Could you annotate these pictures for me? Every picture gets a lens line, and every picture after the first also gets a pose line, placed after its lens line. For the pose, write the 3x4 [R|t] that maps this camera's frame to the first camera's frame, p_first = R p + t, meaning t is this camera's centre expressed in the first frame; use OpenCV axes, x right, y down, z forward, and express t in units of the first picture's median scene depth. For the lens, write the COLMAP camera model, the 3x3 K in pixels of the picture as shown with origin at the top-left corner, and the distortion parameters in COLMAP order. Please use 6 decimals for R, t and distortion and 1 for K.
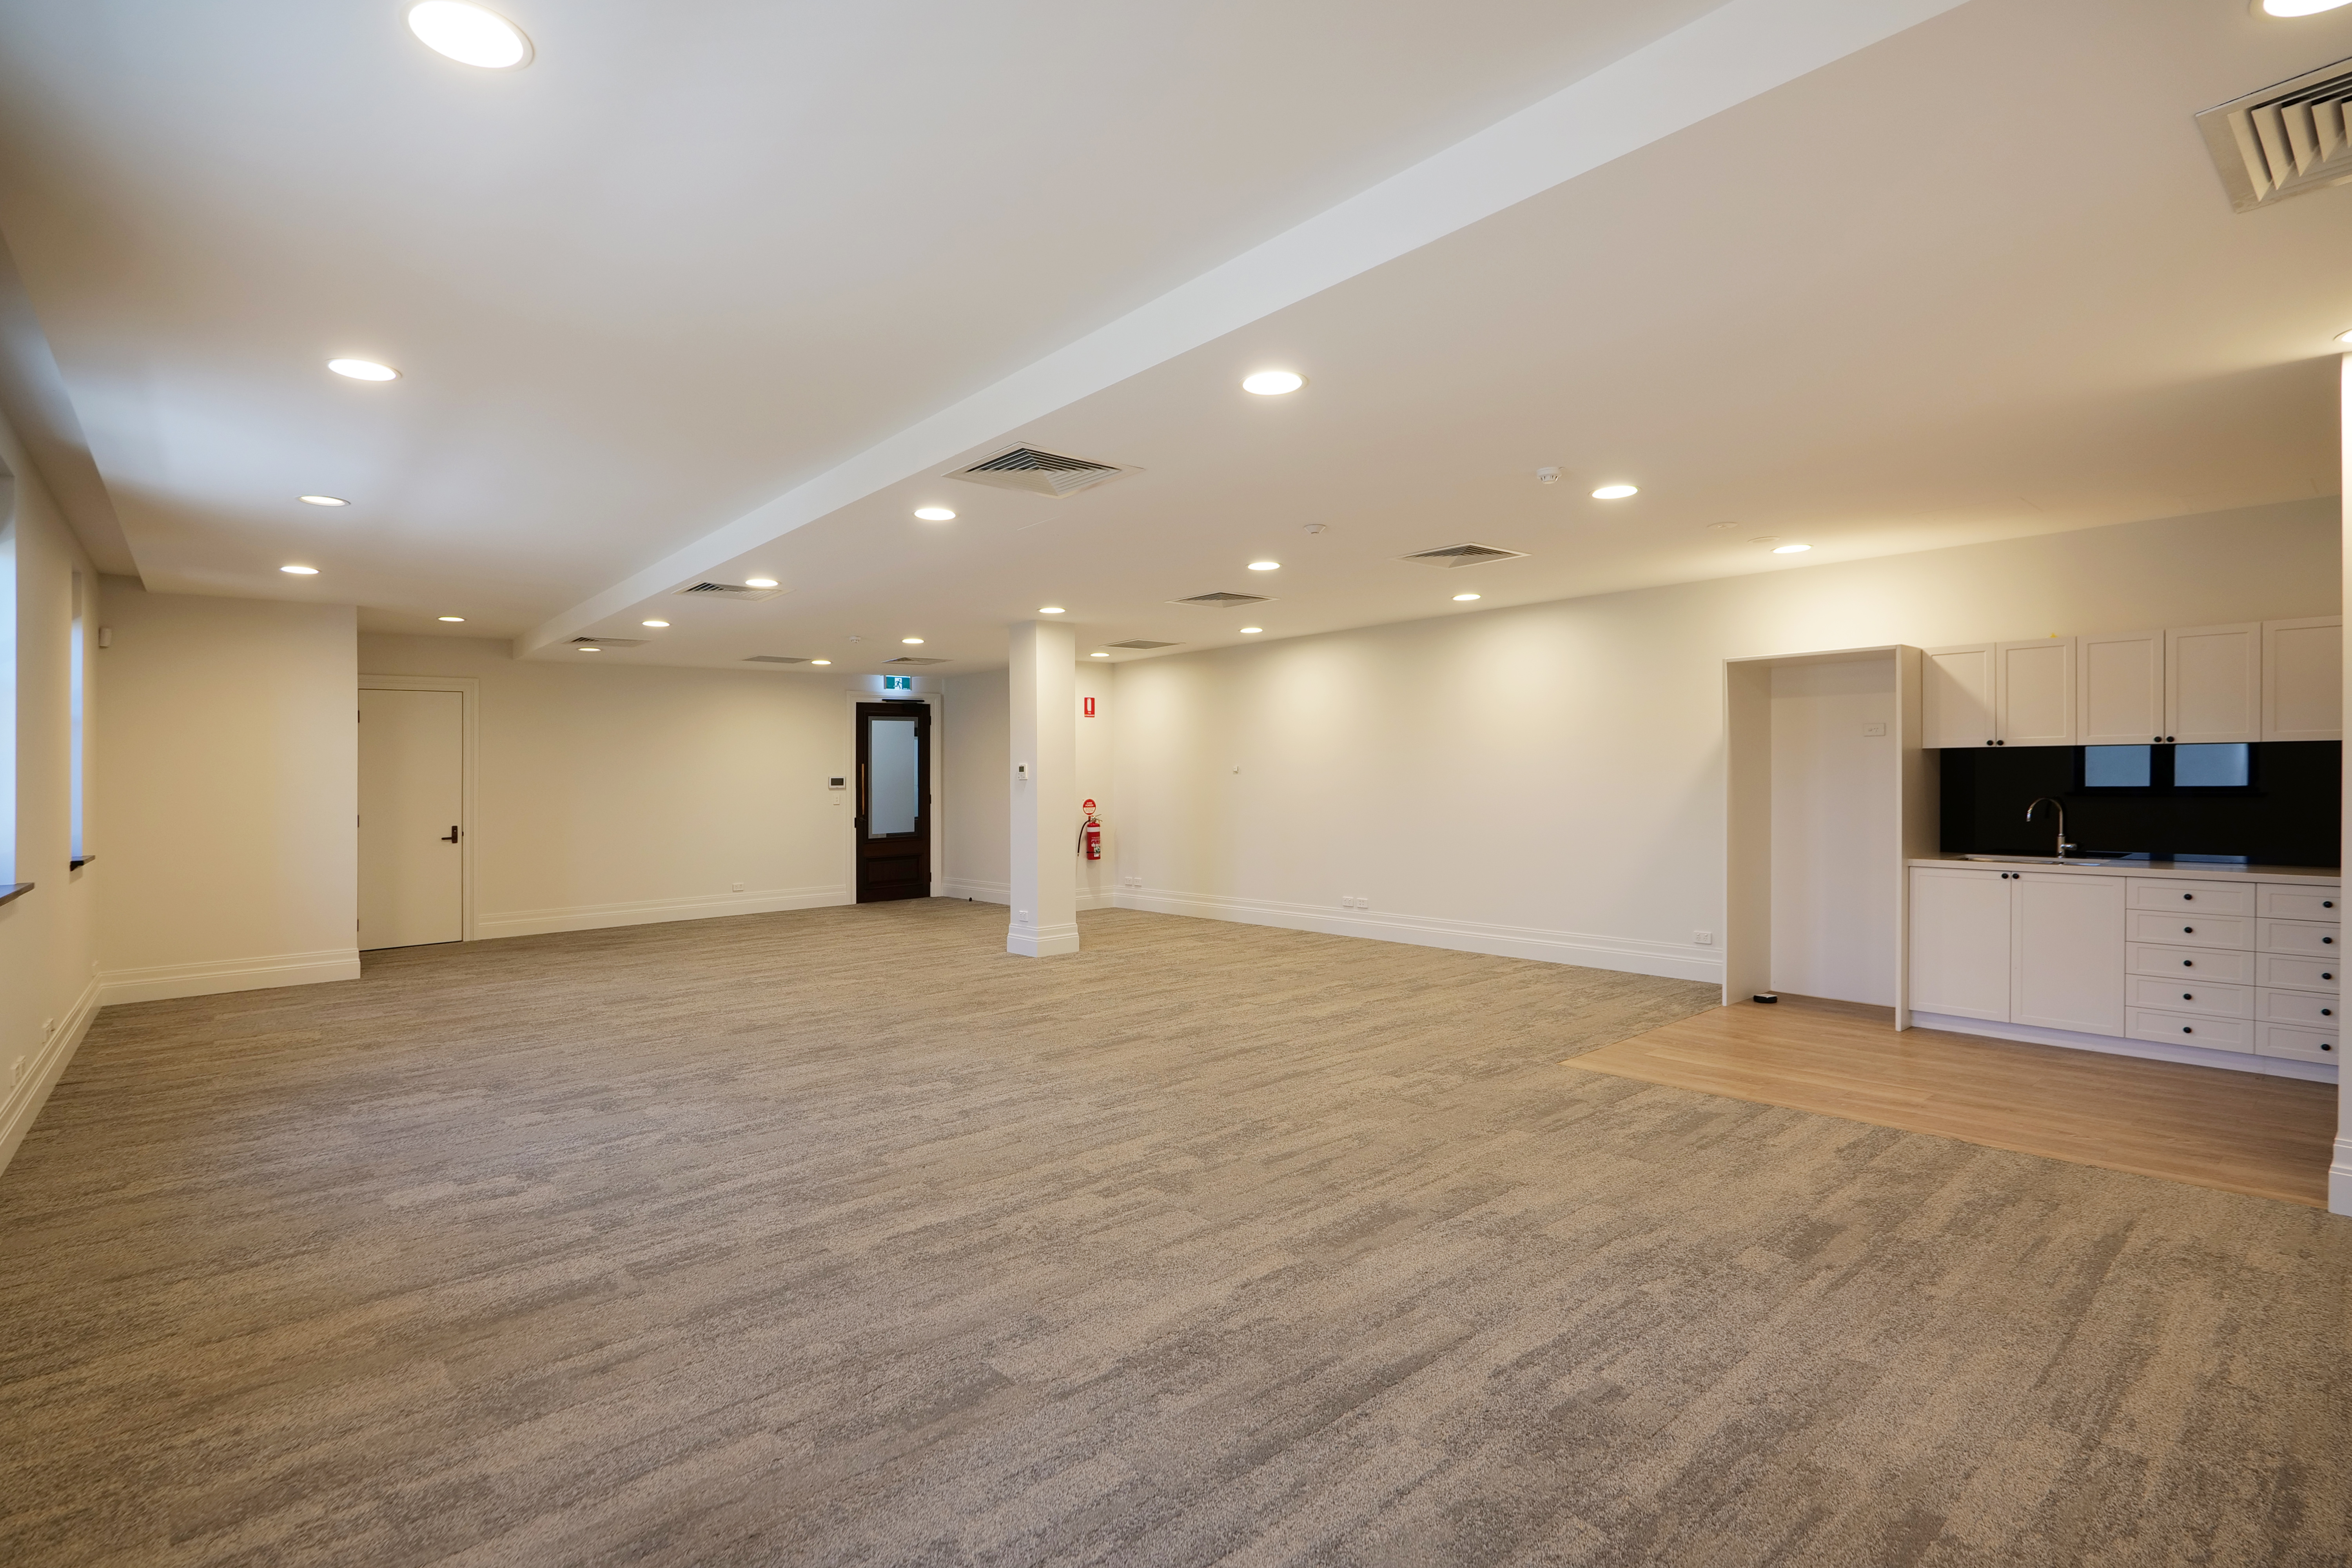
lens RADIAL K [[1135.6, 0, 1176.0], [0, 1135.6, 784.0], [0, 0, 1]] dist [-0.000511, 0.001003]
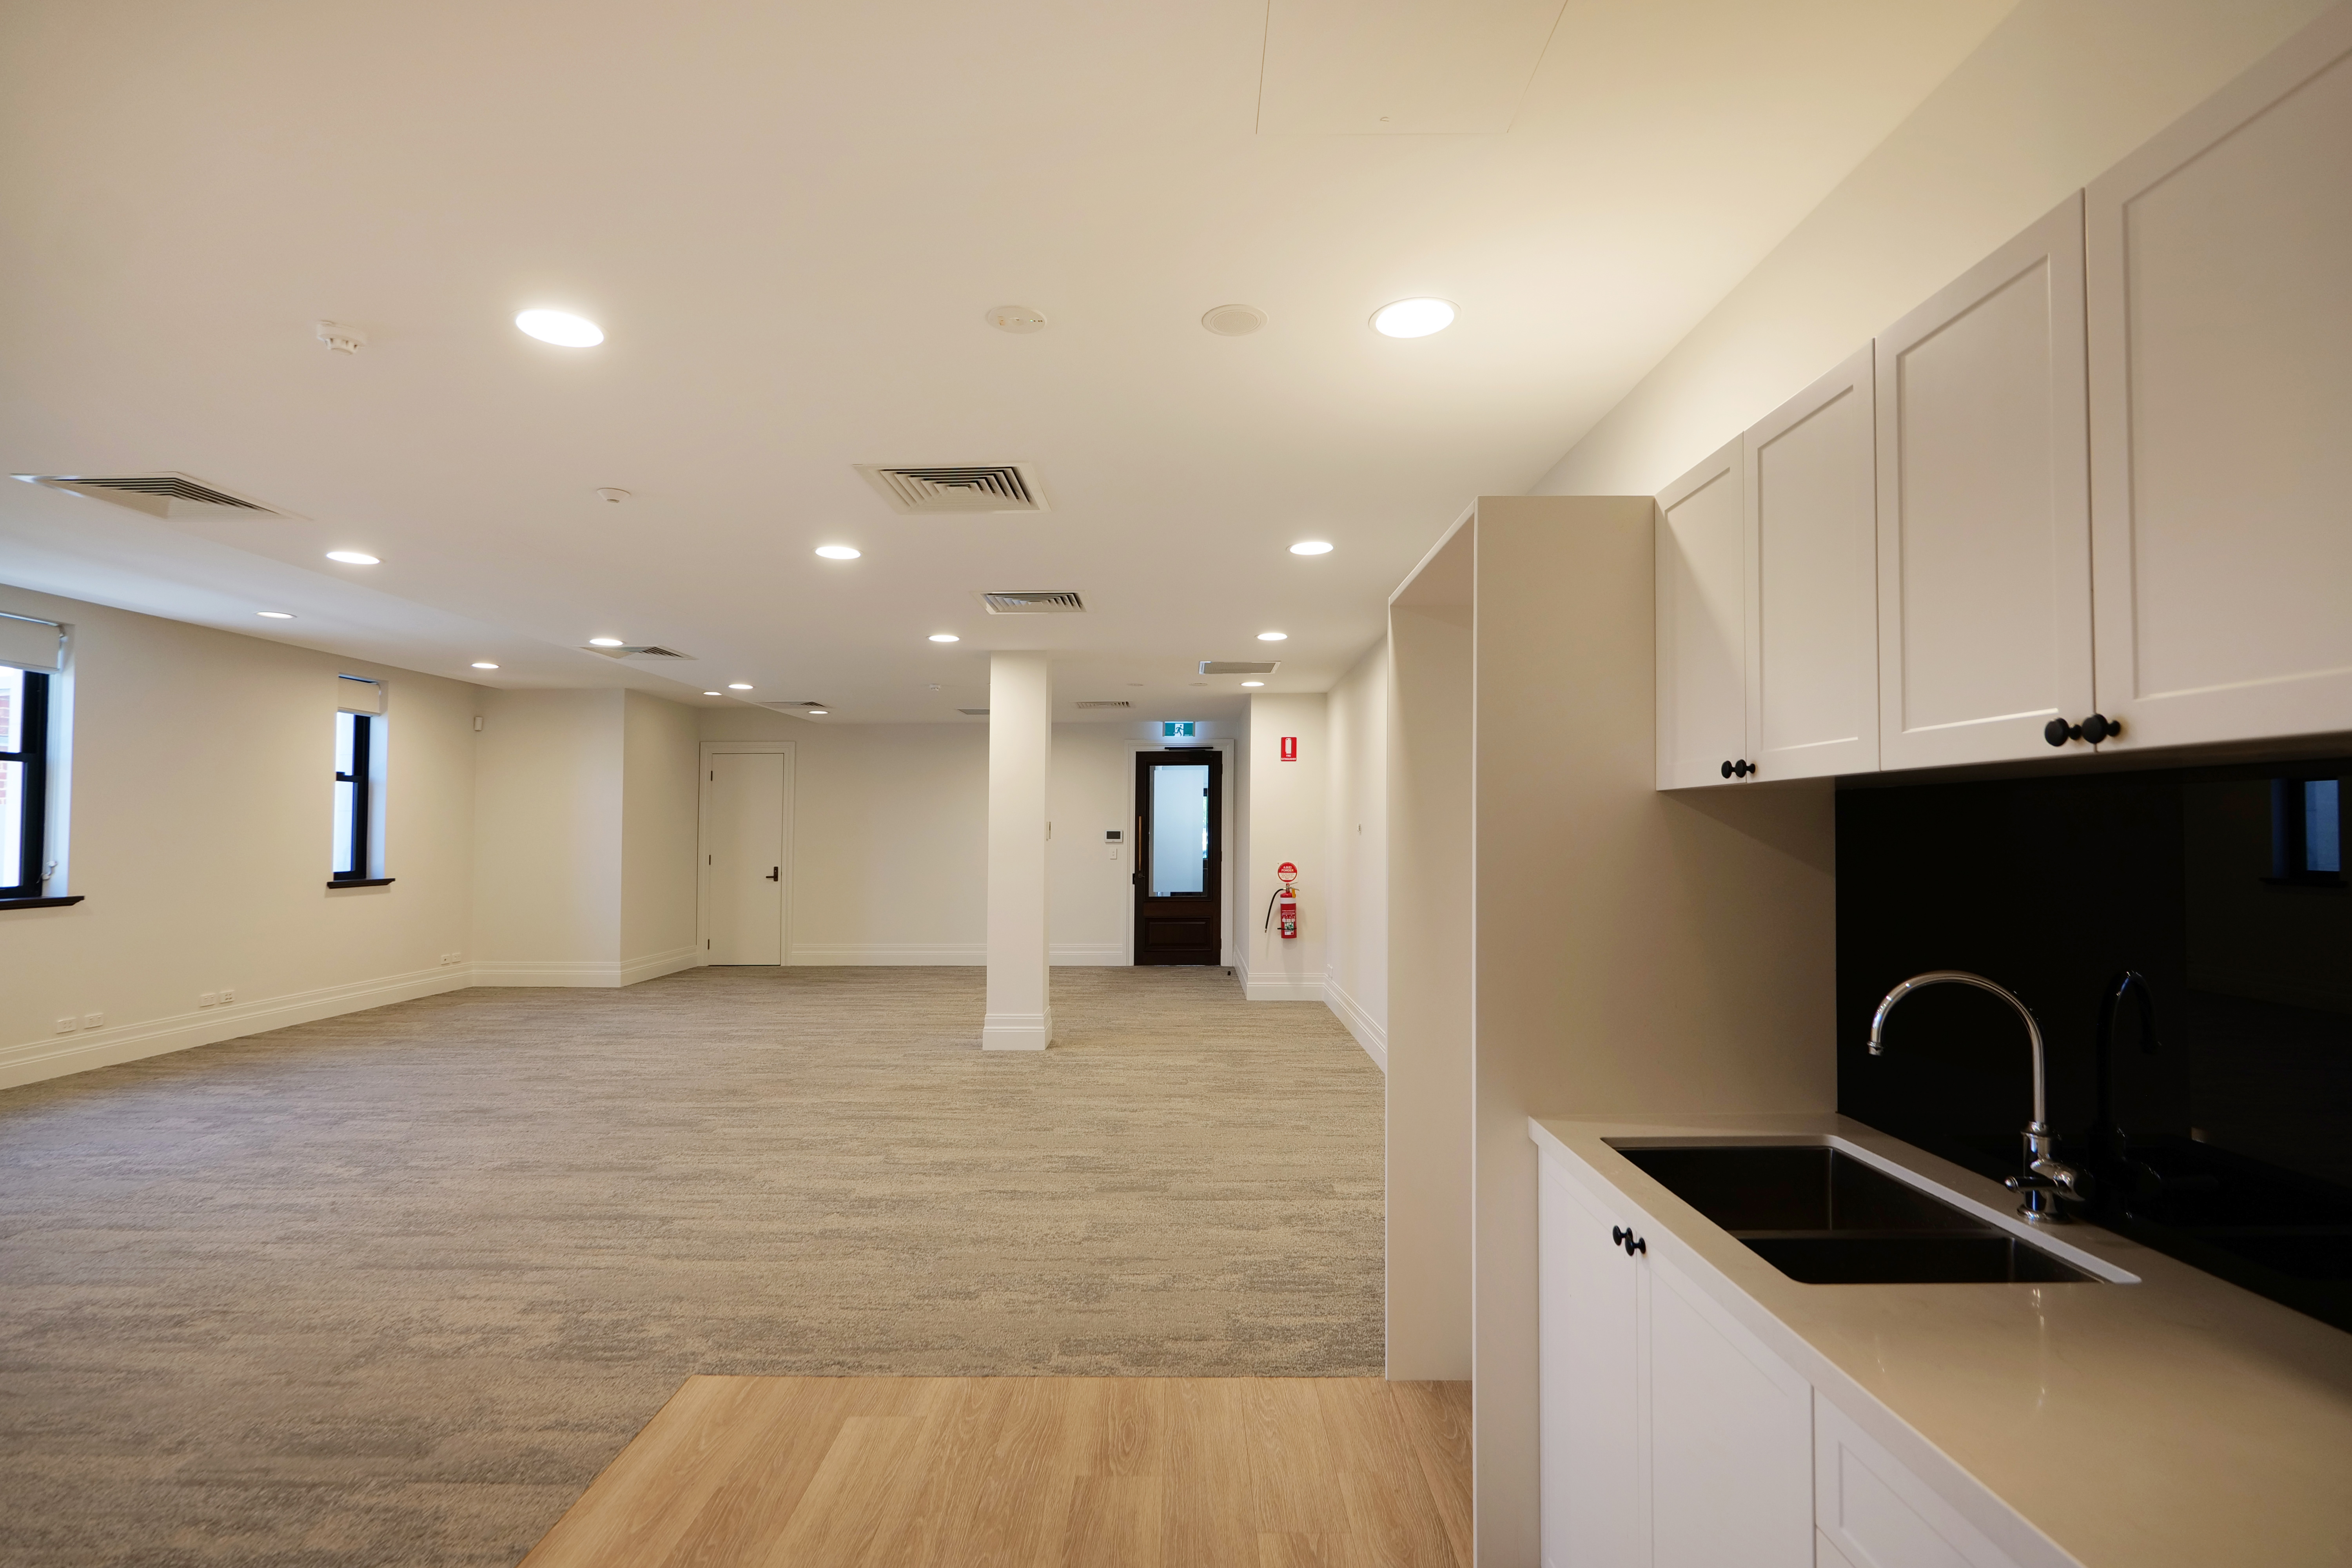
lens RADIAL K [[1137.0, 0, 1118.1], [0, 1137.0, 801.8], [0, 0, 1]] dist [0.001499, 0.001184]
pose [[0.722932, -0.004555, -0.690904, 1.141499], [-0.012466, 0.999729, -0.019635, -0.036309], [0.690807, 0.022808, 0.722680, 0.957980]]
